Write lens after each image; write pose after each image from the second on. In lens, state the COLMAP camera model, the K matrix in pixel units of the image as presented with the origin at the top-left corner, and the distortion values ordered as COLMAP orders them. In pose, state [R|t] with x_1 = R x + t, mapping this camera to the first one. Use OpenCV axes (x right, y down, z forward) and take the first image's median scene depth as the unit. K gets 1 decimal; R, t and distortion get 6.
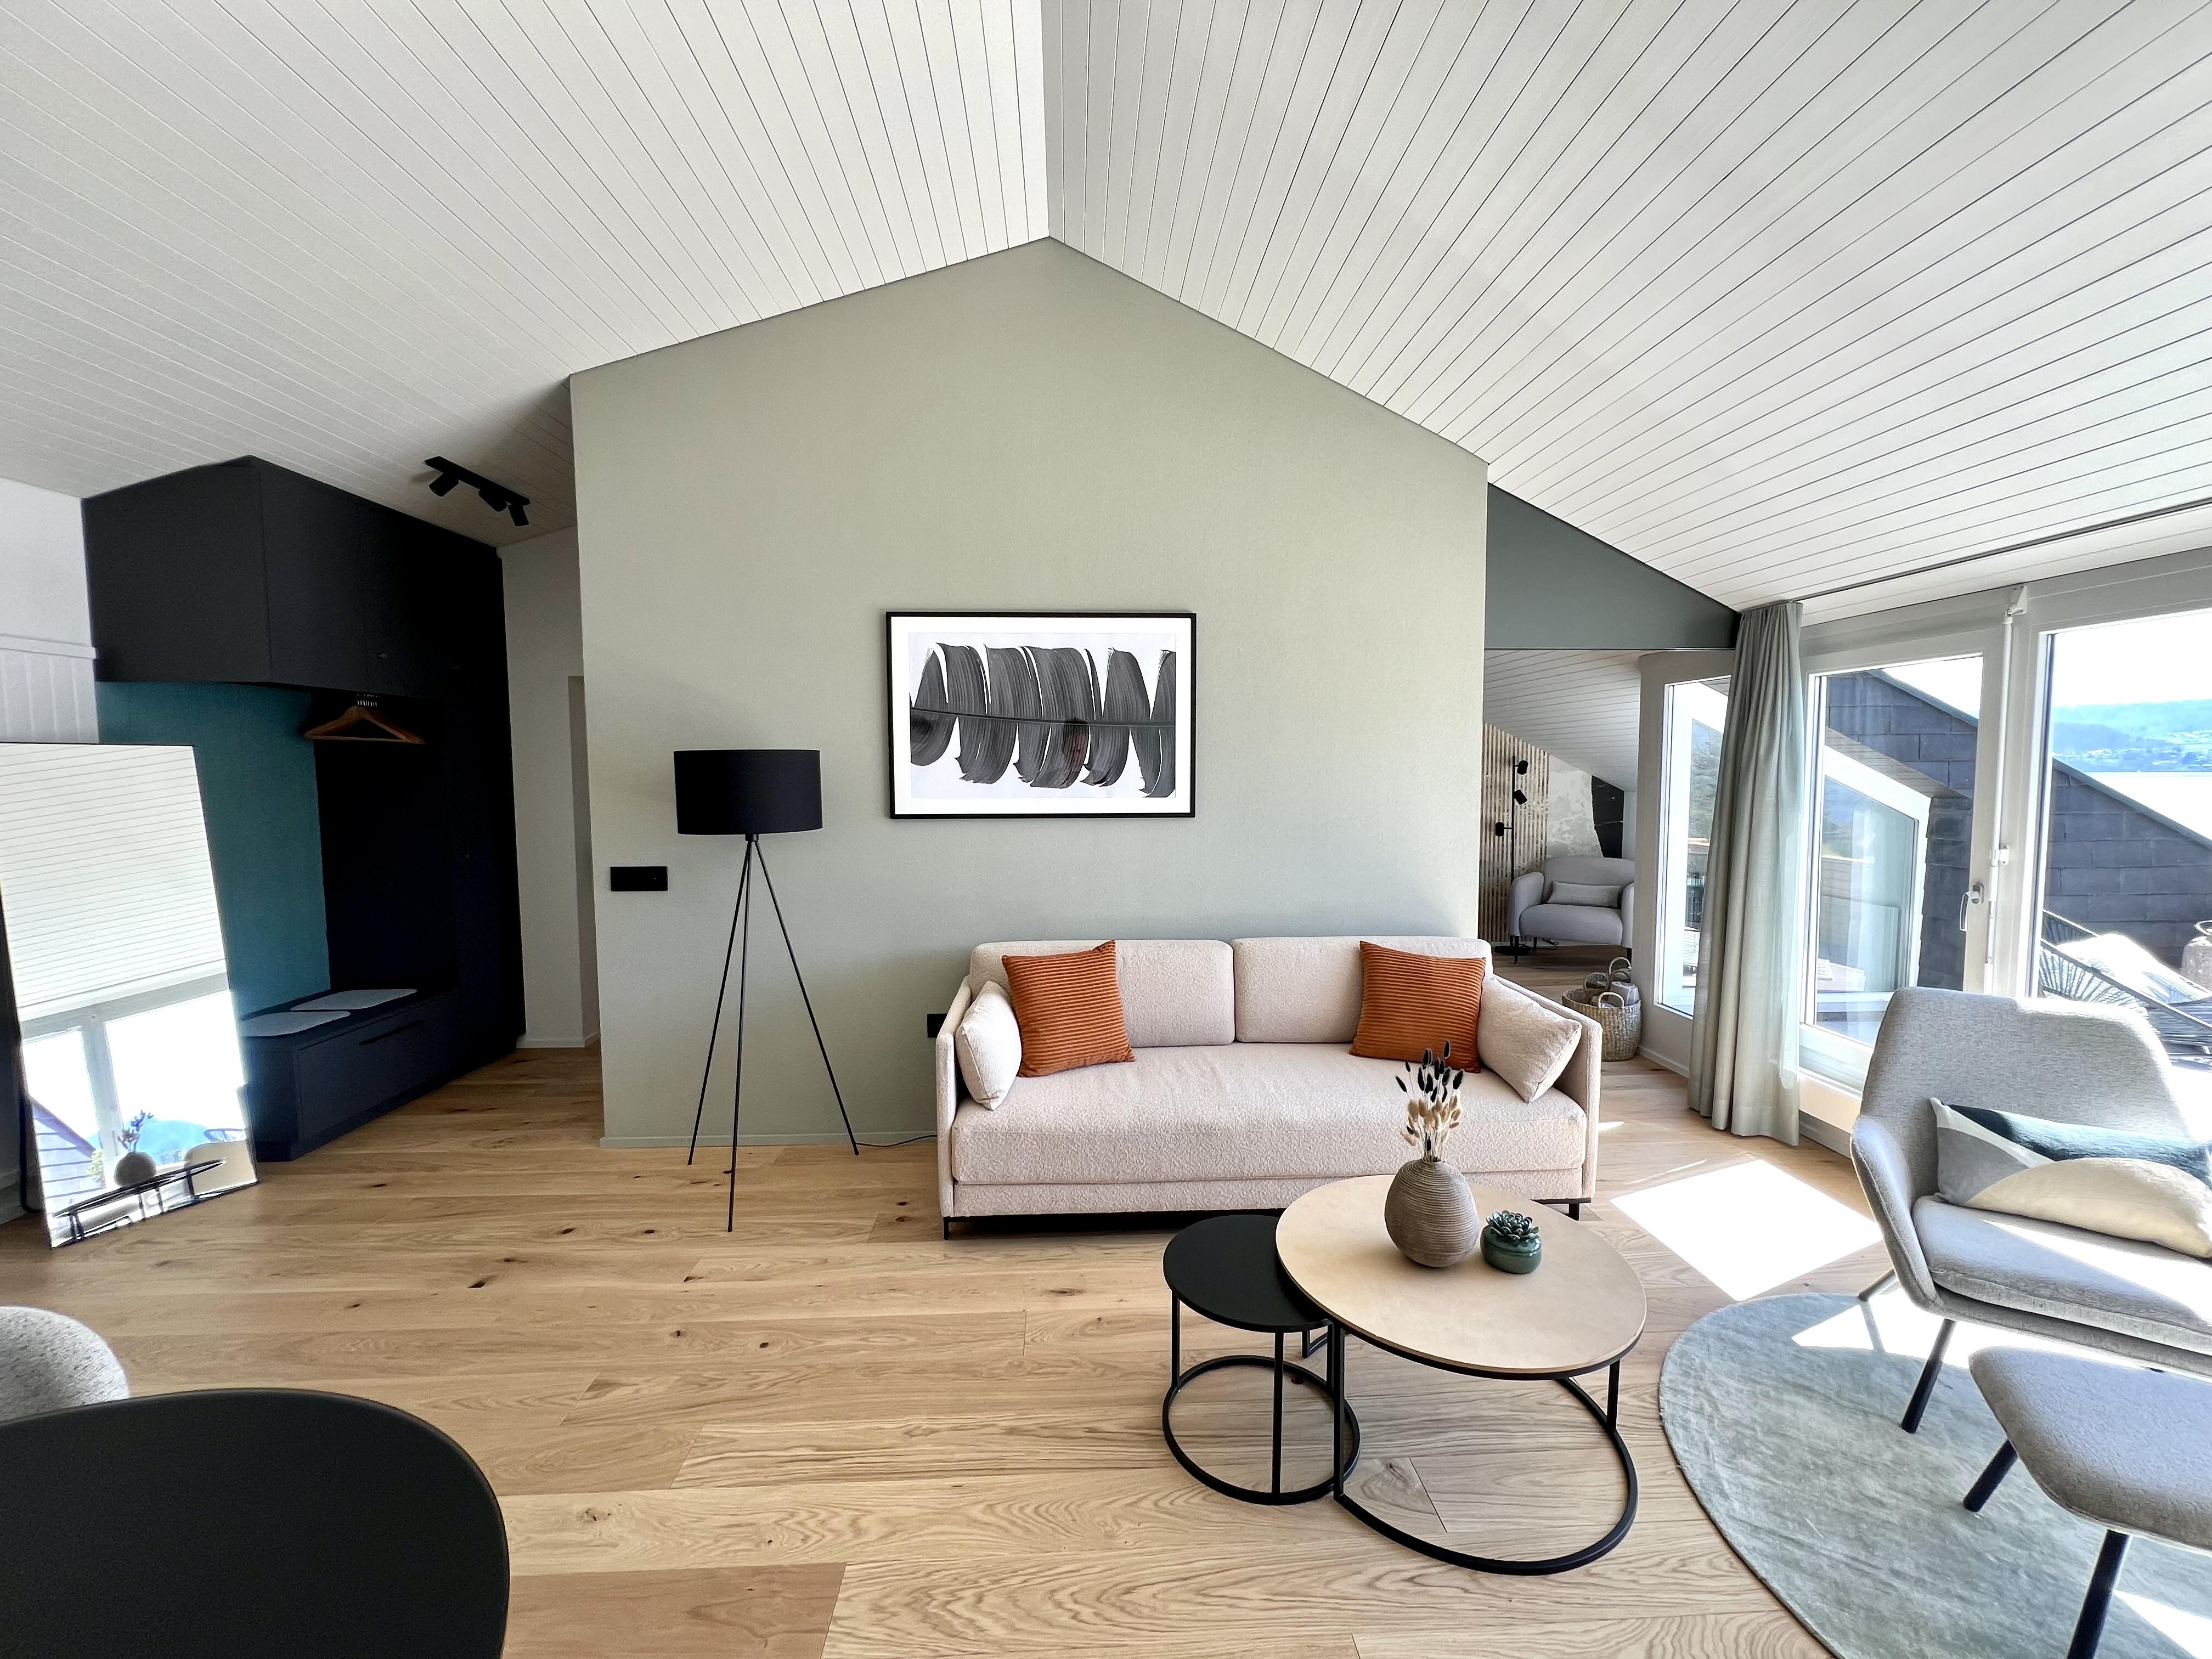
lens RADIAL K [[887.1, 0, 1101.9], [0, 887.1, 826.4], [0, 0, 1]] dist [-0.002280, 0.000633]
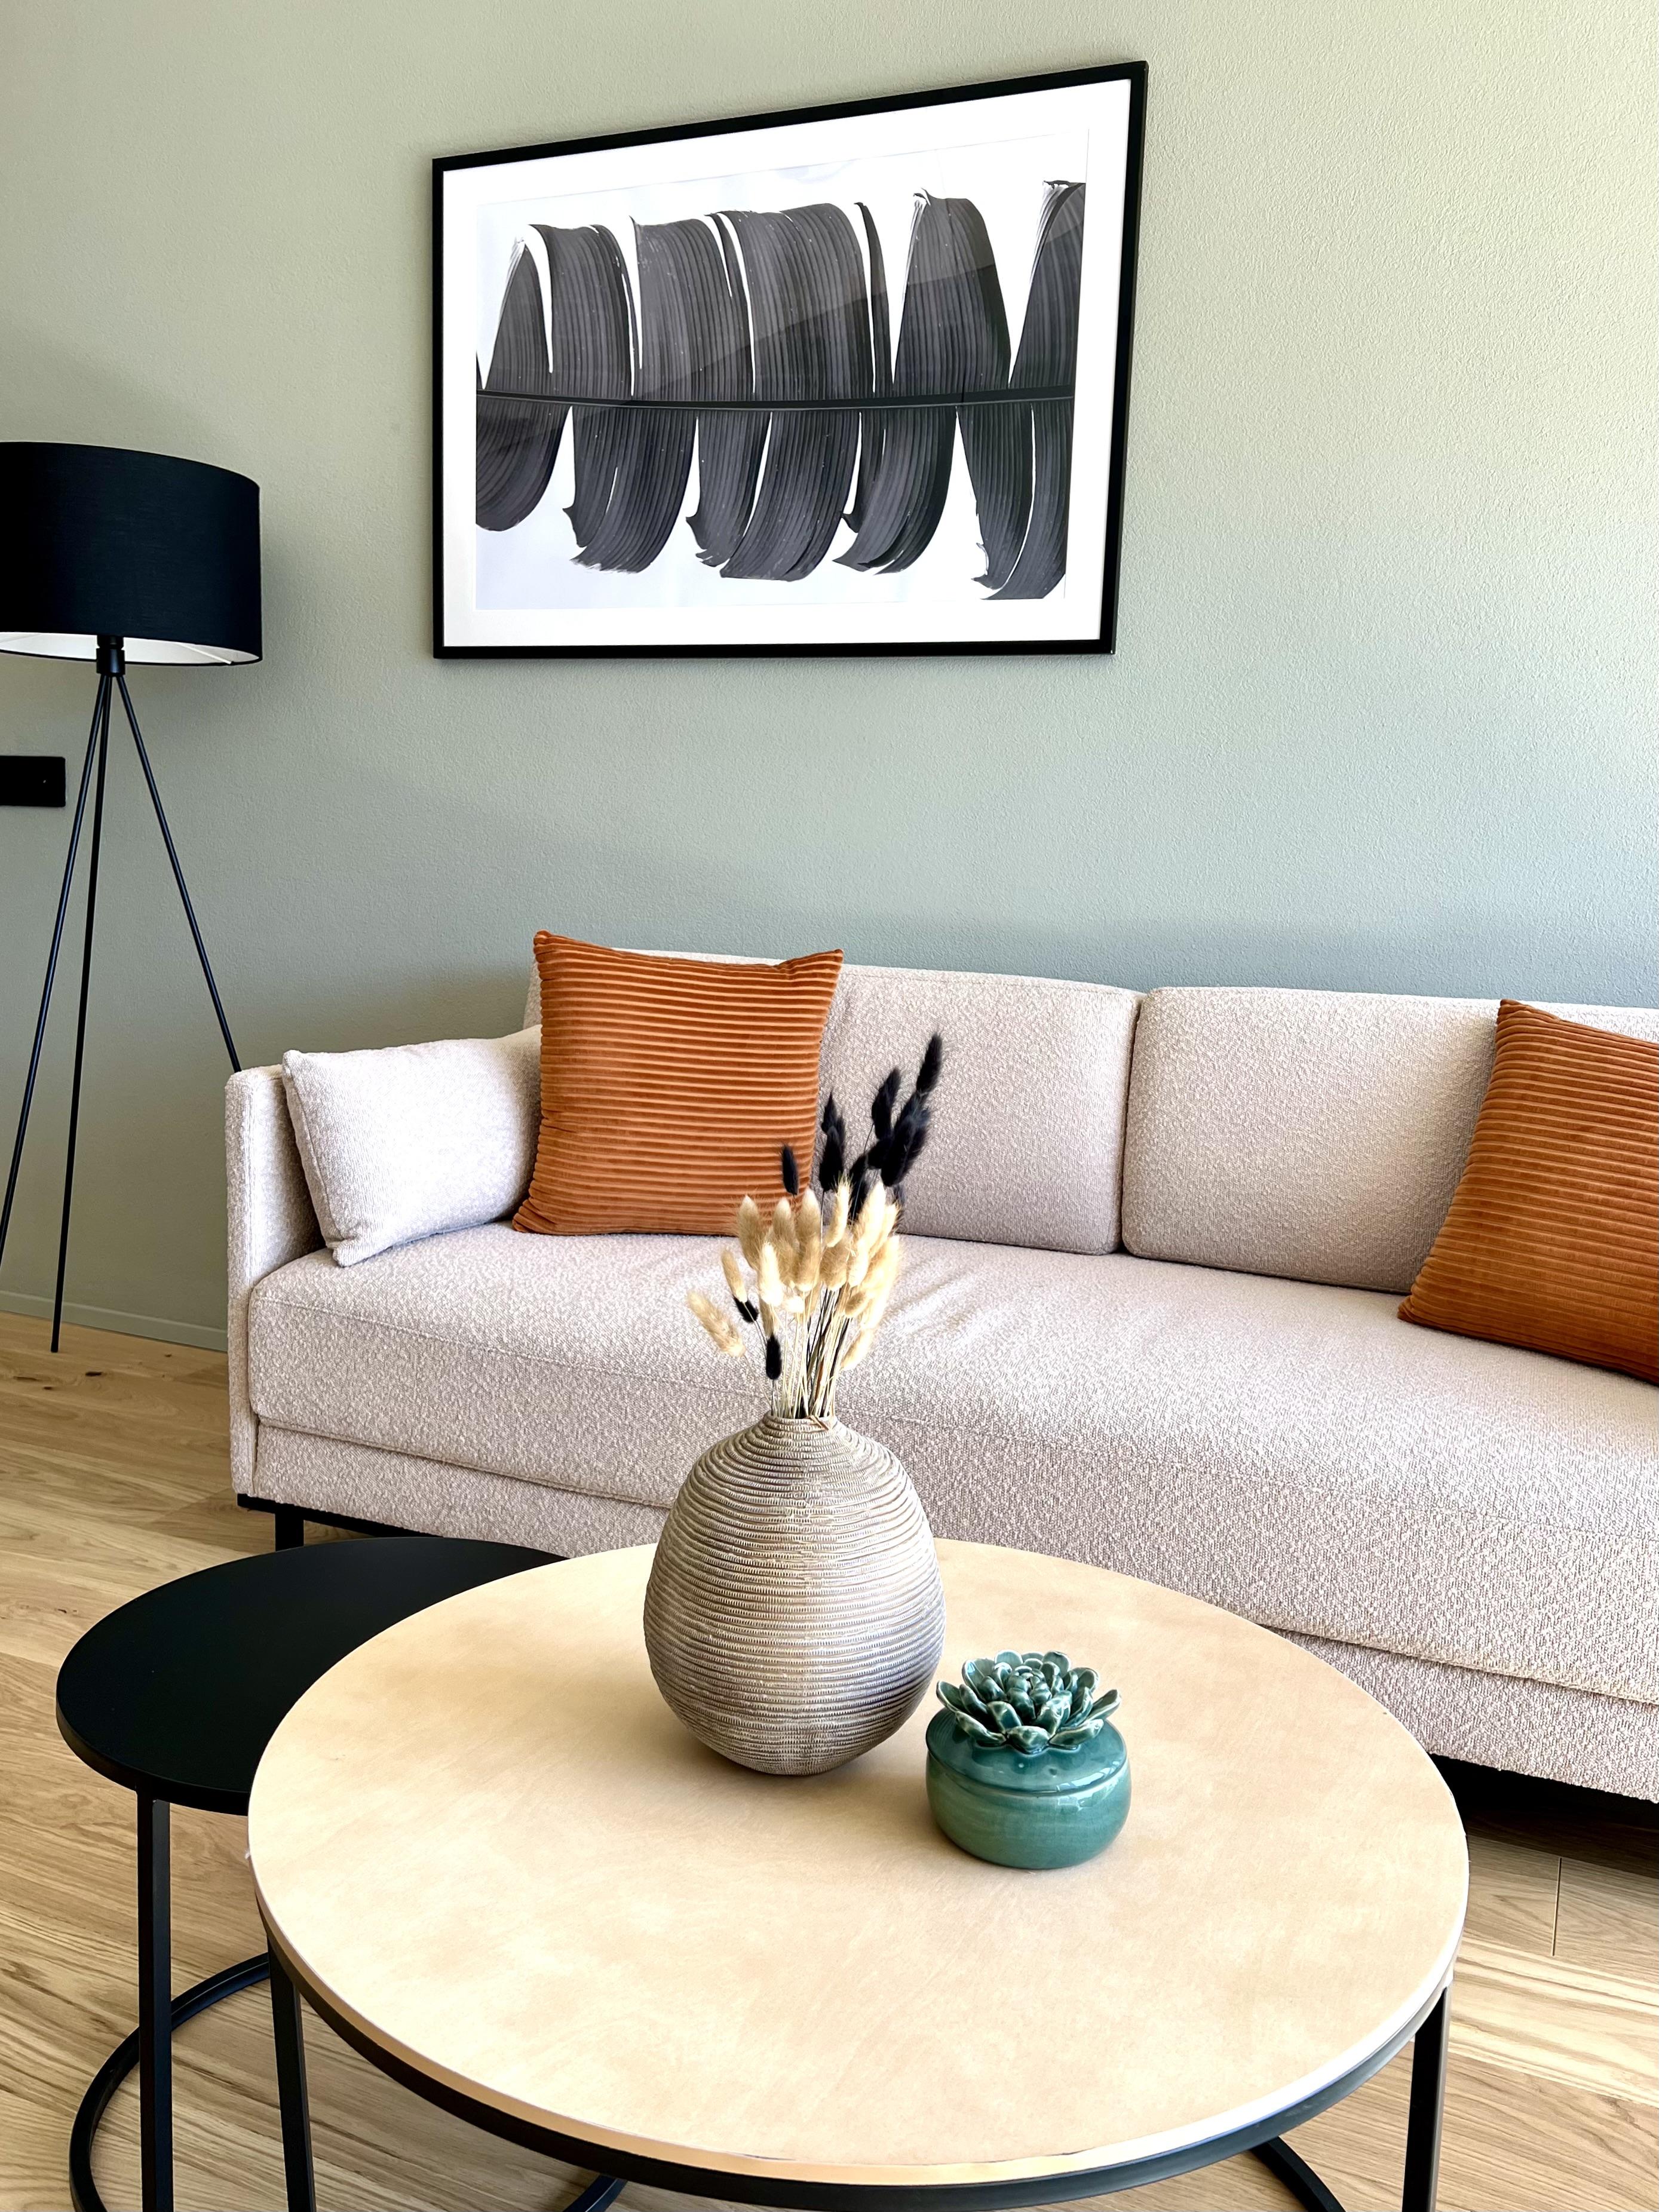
lens RADIAL K [[1826.0, 0, 832.9], [0, 1826.0, 1105.9], [0, 0, 1]] dist [0.042343, -0.047207]
pose [[0.895189, 0.097541, -0.434883, 0.359987], [-0.068449, 0.994270, 0.082106, 0.125952], [0.440400, -0.043733, 0.896736, 0.263932]]
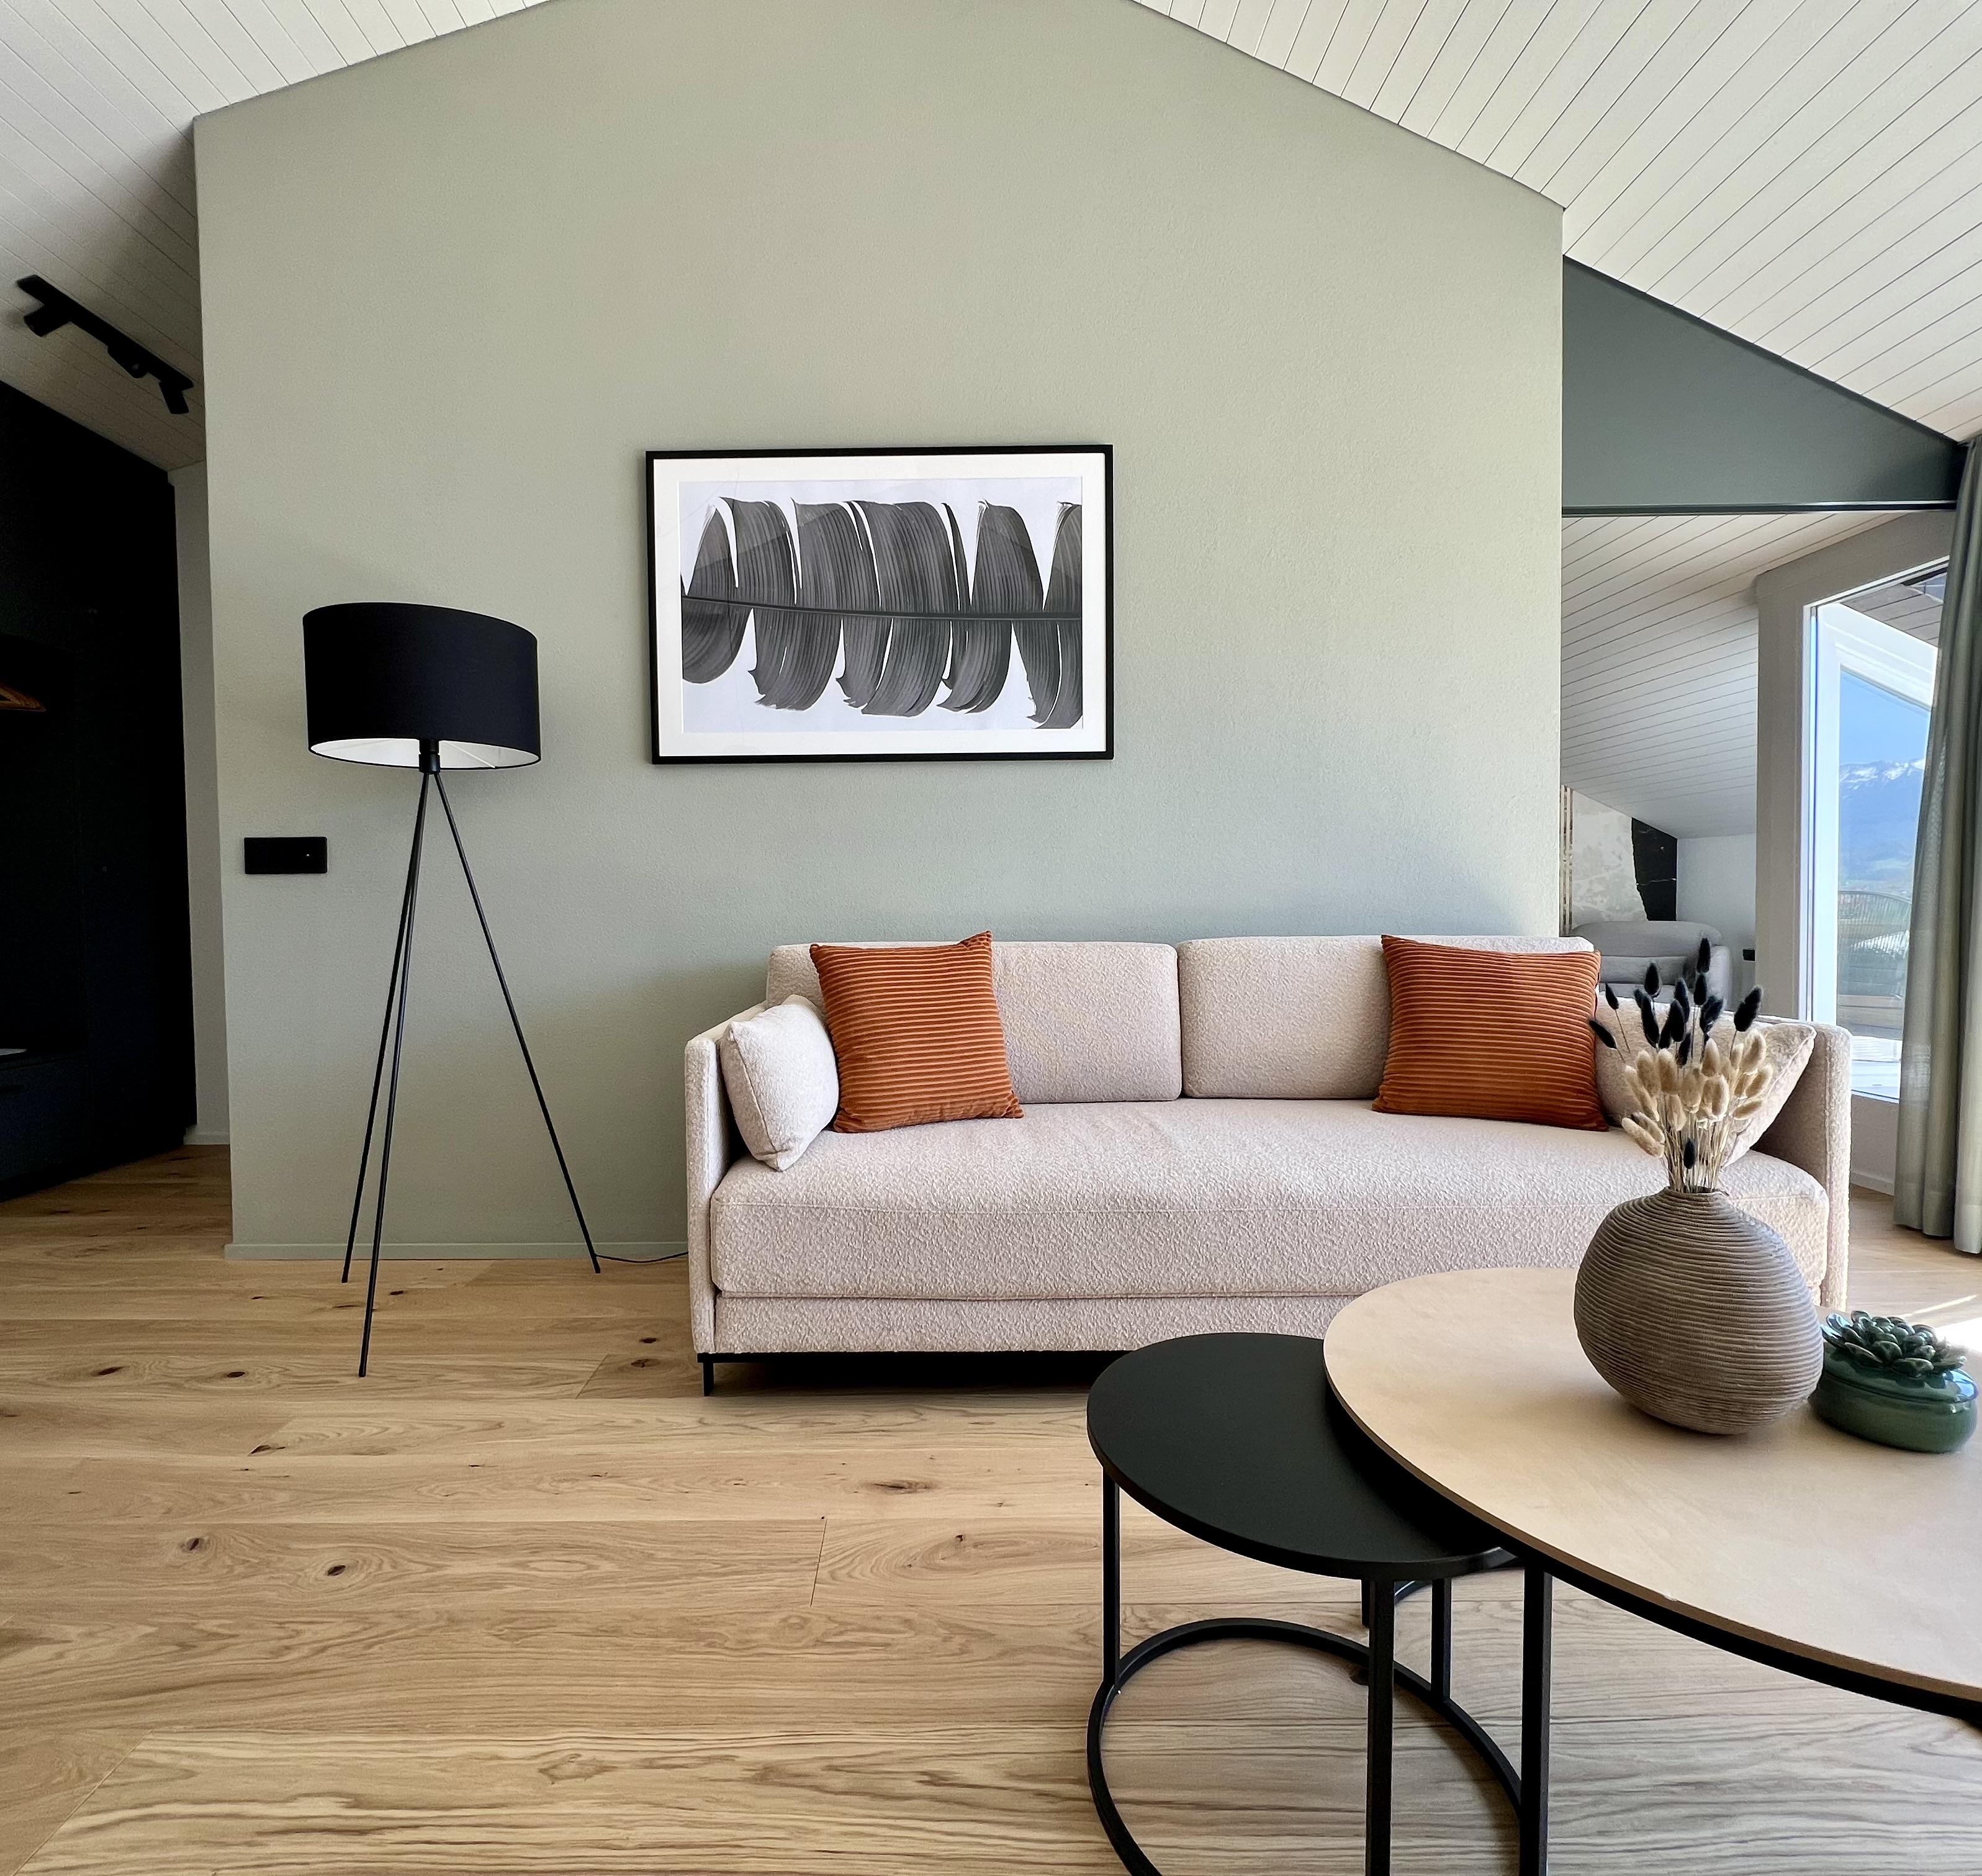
lens RADIAL K [[1006.7, 0, 930.1], [0, 1006.7, 932.7], [0, 0, 1]] dist [-0.004904, 0.002005]
pose [[0.998589, -0.005055, -0.052866, 0.008985], [0.003055, 0.999279, -0.037852, 0.149310], [0.053020, 0.037637, 0.997884, 0.265445]]
